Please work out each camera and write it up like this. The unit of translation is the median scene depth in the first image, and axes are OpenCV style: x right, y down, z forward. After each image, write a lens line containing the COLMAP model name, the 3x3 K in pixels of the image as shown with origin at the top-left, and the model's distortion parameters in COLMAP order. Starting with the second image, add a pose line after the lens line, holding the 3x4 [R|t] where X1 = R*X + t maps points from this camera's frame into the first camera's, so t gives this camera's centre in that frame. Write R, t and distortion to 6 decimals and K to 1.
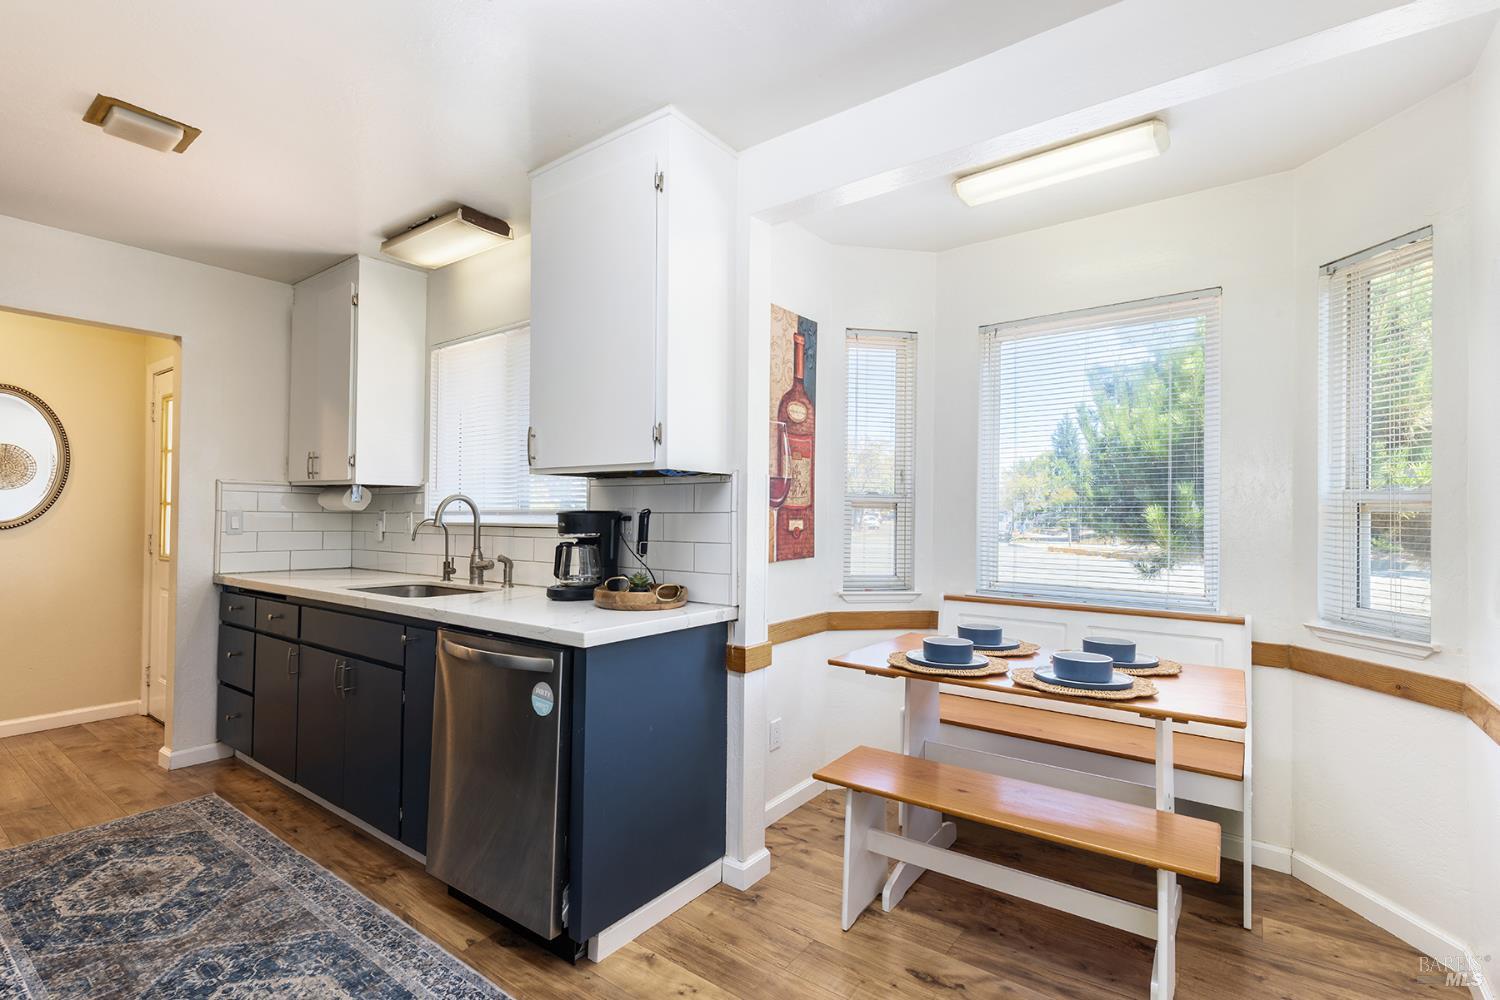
lens RADIAL K [[680.0, 0, 754.2], [0, 680.0, 503.8], [0, 0, 1]] dist [0.005527, -0.000702]
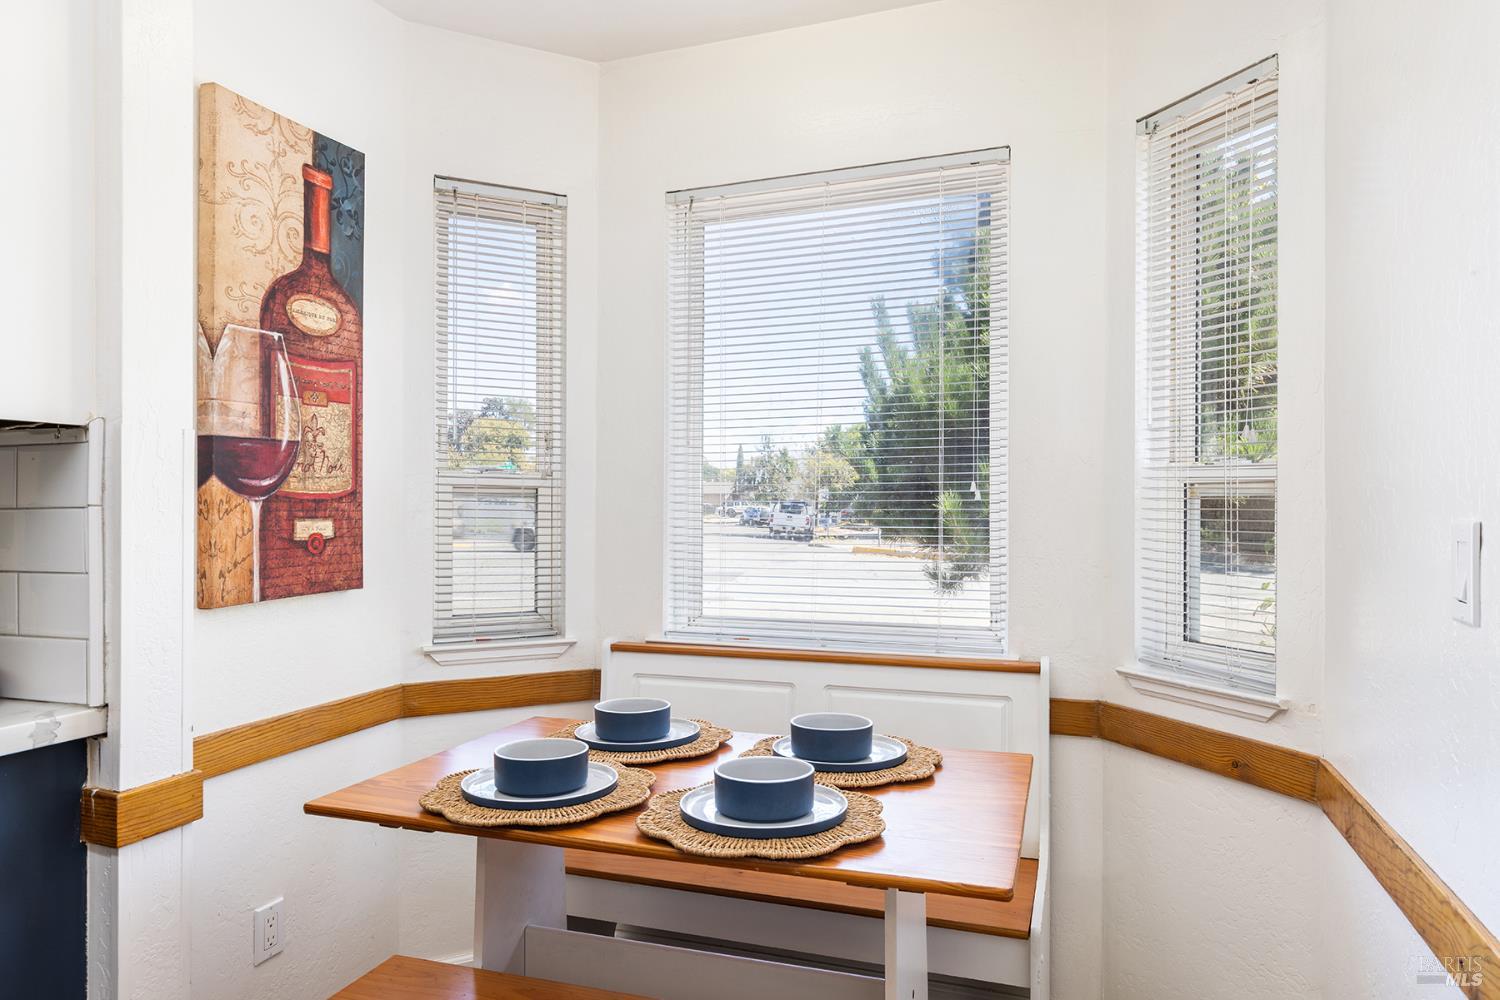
lens RADIAL K [[937.4, 0, 756.8], [0, 937.4, 502.6], [0, 0, 1]] dist [0.003997, -0.000721]
pose [[0.956588, -0.008889, 0.291309, 0.183752], [0.005655, 0.999913, 0.011944, 0.003764], [-0.291390, -0.009778, 0.956554, 0.207142]]
